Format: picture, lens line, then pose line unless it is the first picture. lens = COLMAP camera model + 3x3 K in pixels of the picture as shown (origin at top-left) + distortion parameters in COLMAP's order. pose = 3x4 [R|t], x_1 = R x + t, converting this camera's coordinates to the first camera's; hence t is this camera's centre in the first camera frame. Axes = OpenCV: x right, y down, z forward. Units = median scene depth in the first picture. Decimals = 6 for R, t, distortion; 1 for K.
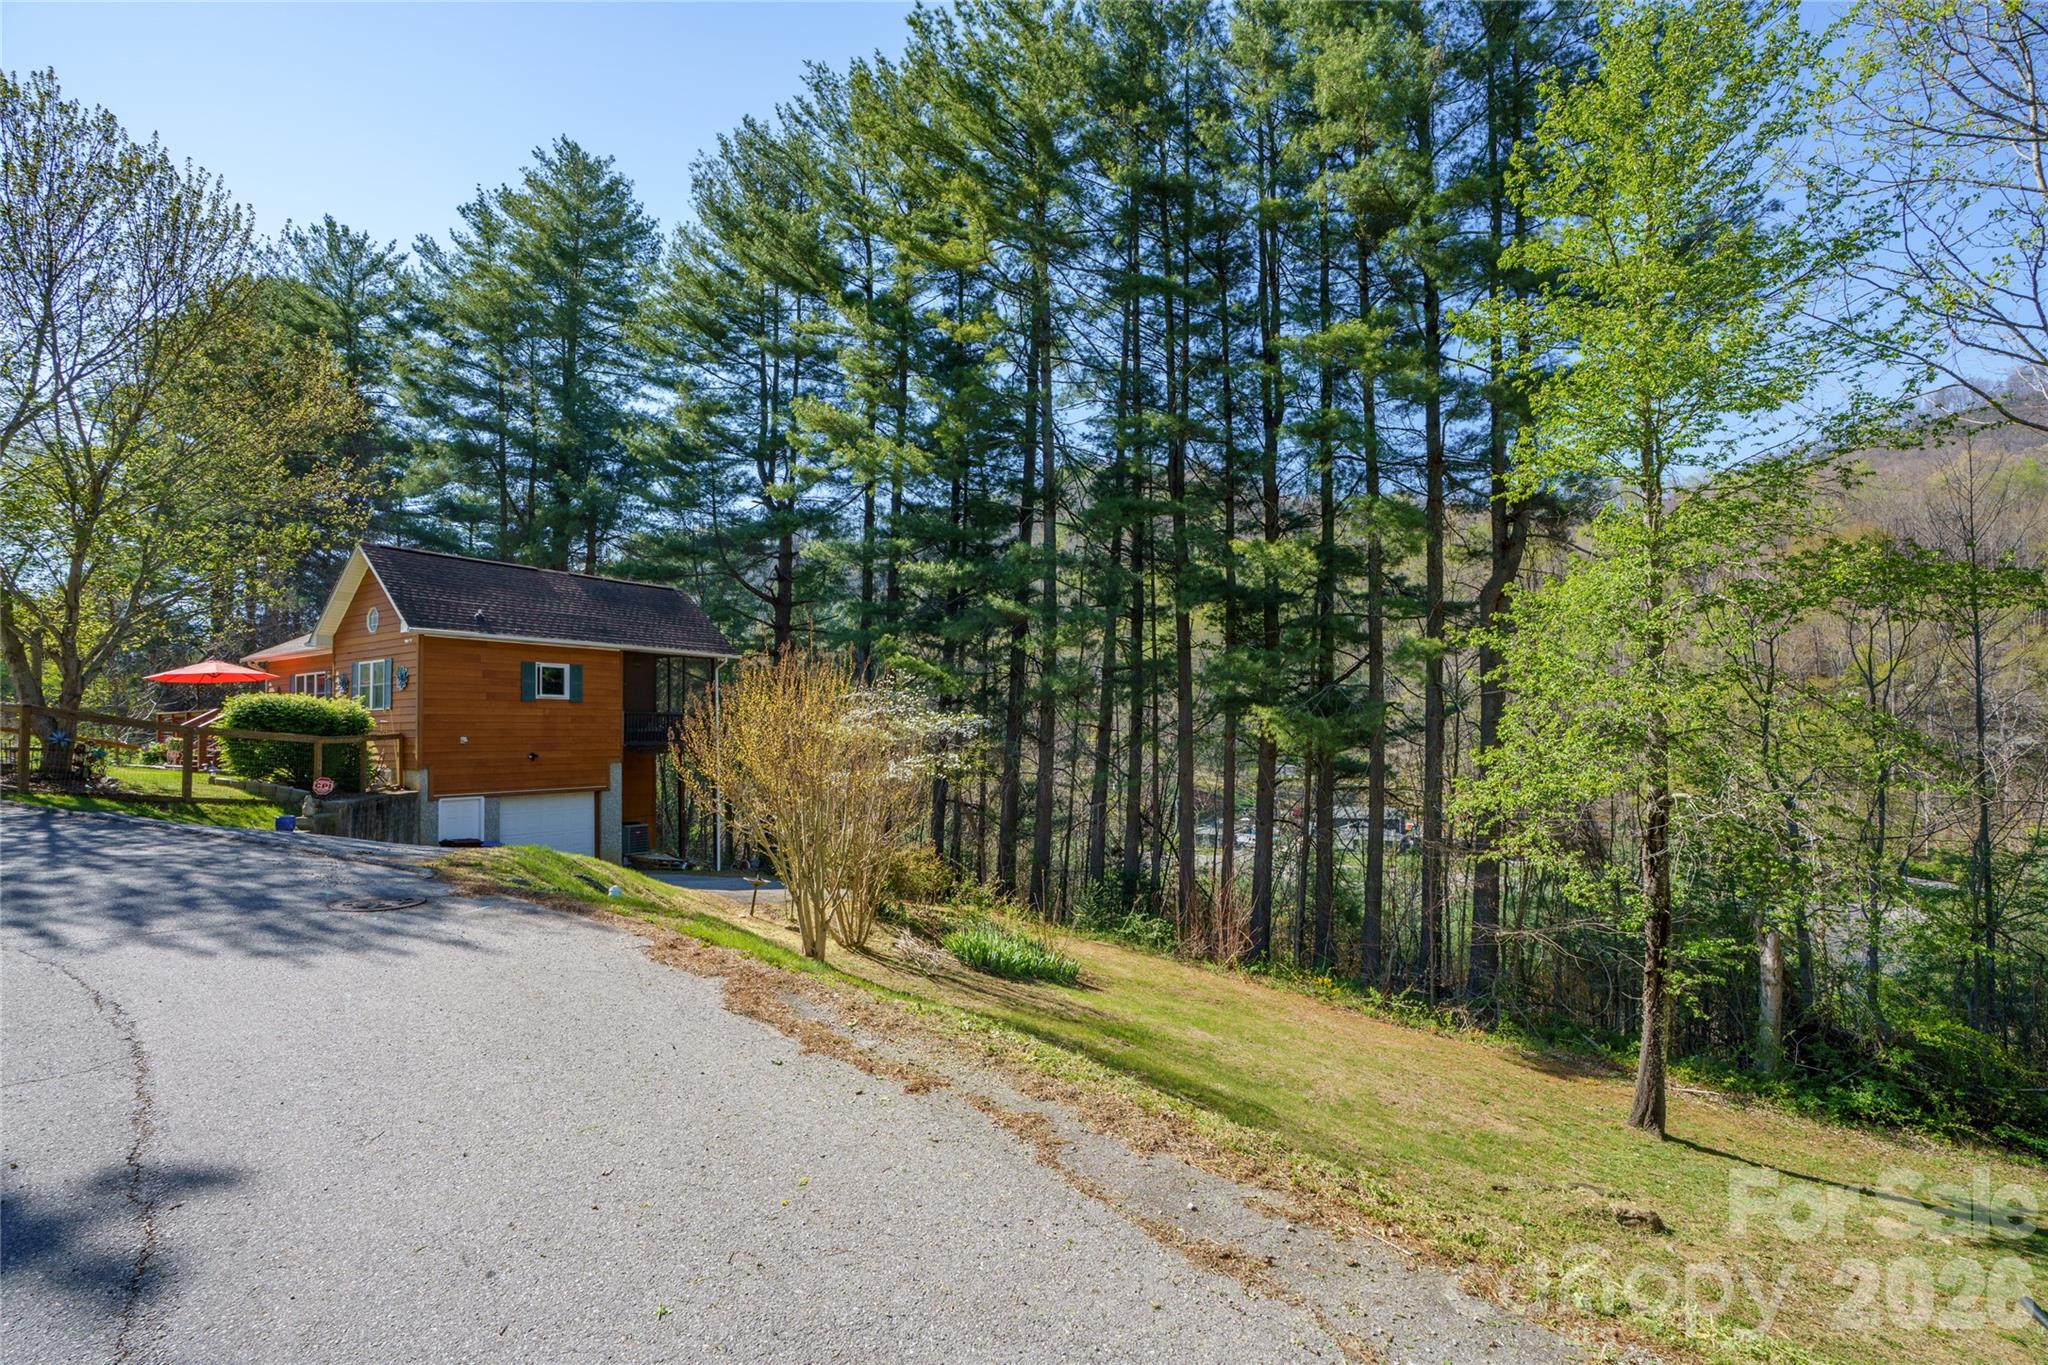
lens RADIAL K [[980.6, 0, 988.7], [0, 980.6, 708.9], [0, 0, 1]] dist [-0.018433, 0.007883]
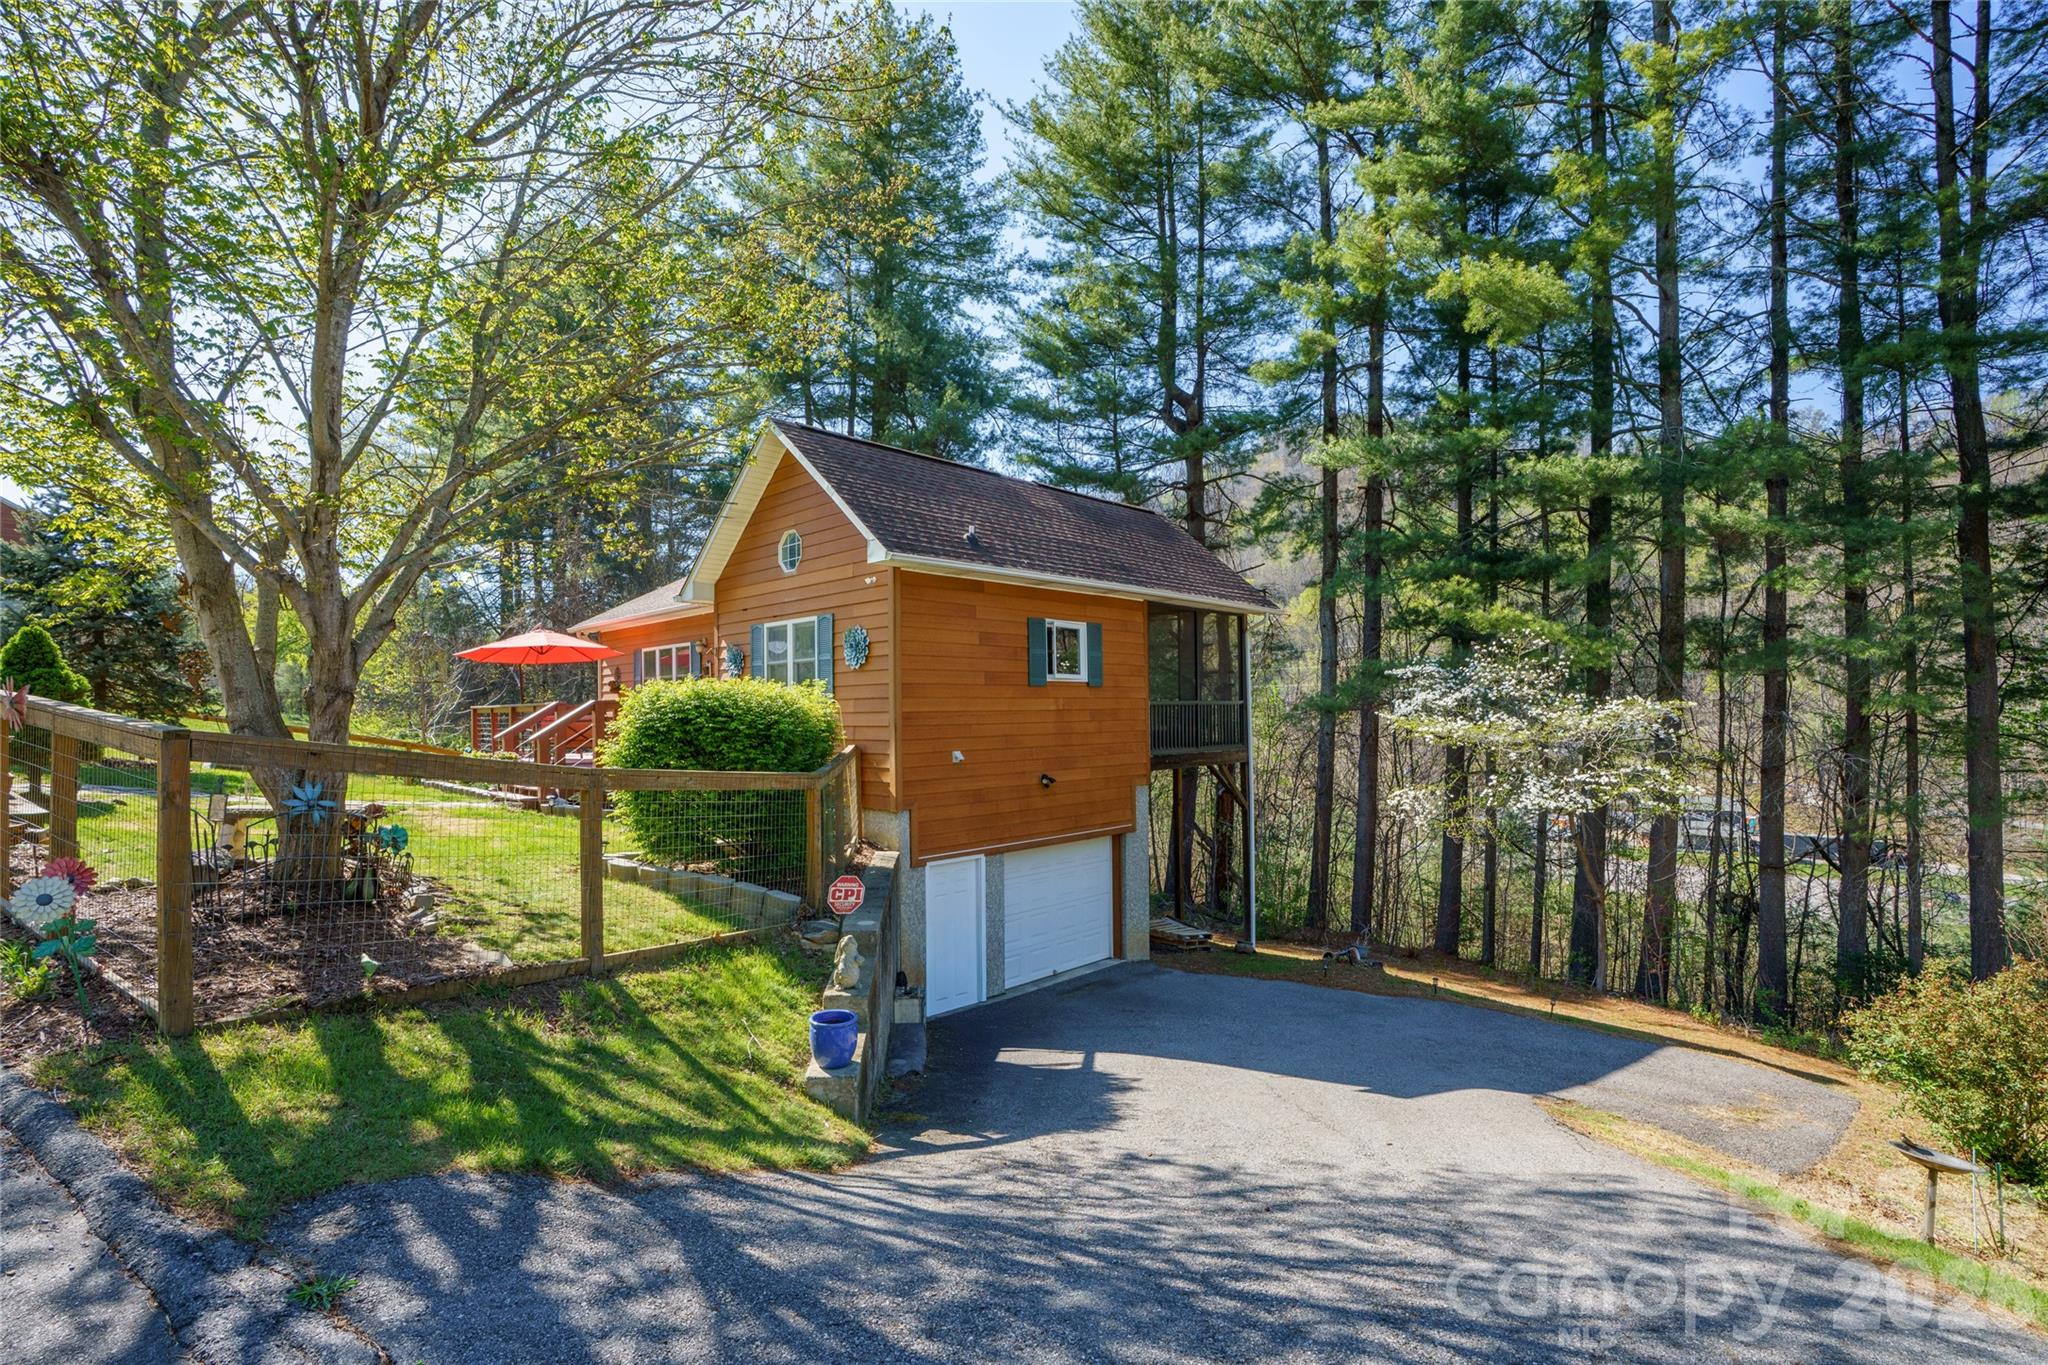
lens RADIAL K [[980.6, 0, 990.4], [0, 980.6, 702.4], [0, 0, 1]] dist [-0.018433, 0.007883]
pose [[0.980631, -0.003569, -0.195832, -0.204541], [0.007095, 0.999825, 0.017308, -0.004446], [0.195736, -0.018362, 0.980485, 0.225392]]
